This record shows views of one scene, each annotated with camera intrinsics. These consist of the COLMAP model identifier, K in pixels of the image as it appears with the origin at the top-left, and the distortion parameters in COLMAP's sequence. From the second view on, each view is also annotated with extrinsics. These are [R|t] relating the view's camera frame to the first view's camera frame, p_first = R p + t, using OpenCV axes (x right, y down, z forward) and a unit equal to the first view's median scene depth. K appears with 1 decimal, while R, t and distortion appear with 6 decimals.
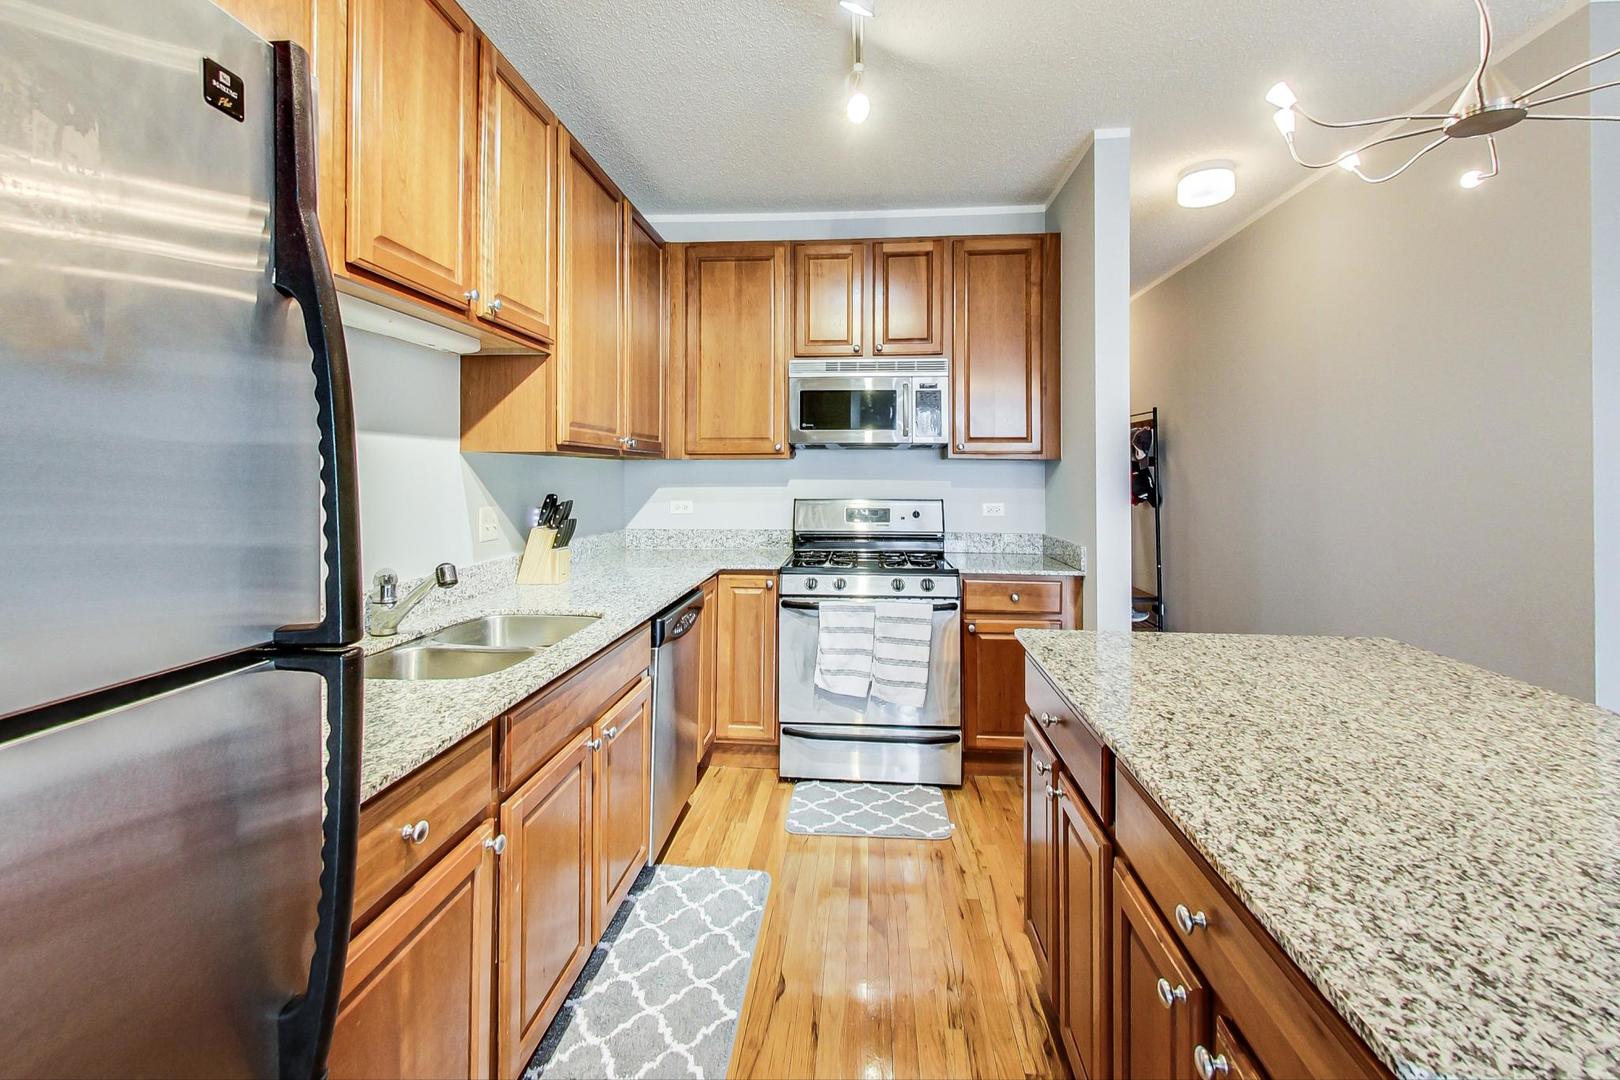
lens RADIAL K [[734.3, 0, 816.7], [0, 734.3, 464.0], [0, 0, 1]] dist [0.024327, -0.000199]
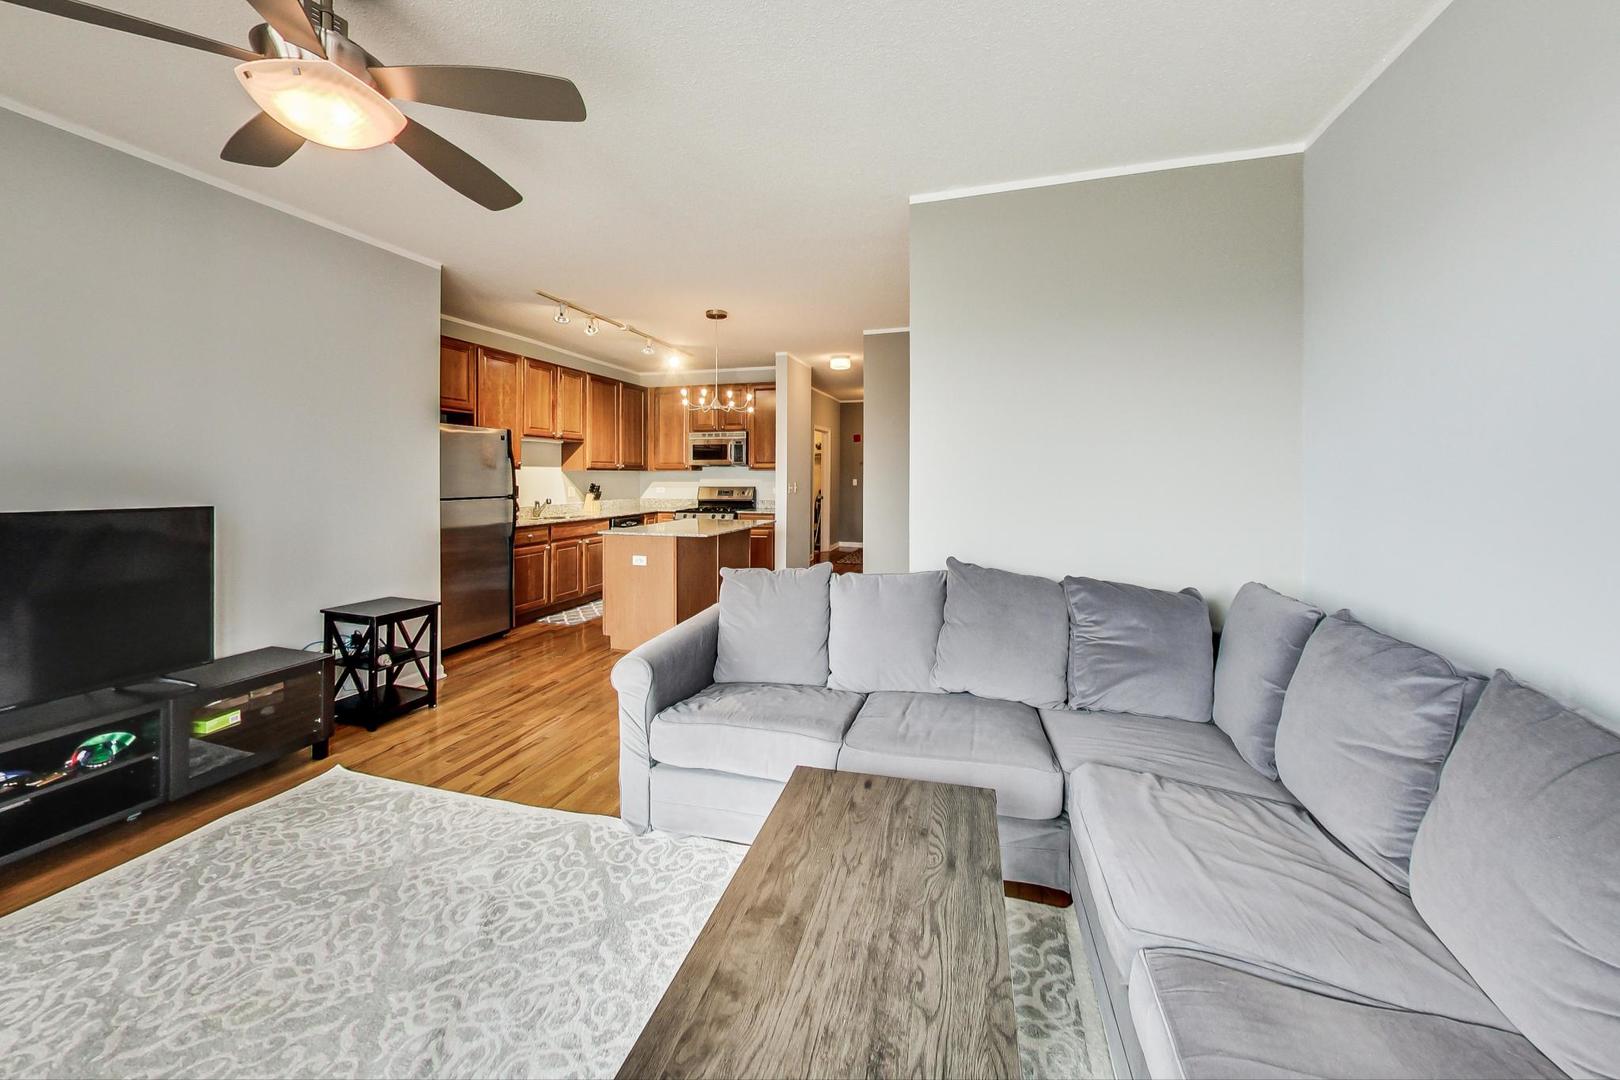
lens RADIAL K [[619.6, 0, 819.0], [0, 619.6, 478.9], [0, 0, 1]] dist [0.000816, -0.000078]
pose [[0.981060, 0.001273, -0.193701, 1.191471], [0.002823, 0.999778, 0.020871, -0.031588], [0.193684, -0.021023, 0.980839, -1.519022]]
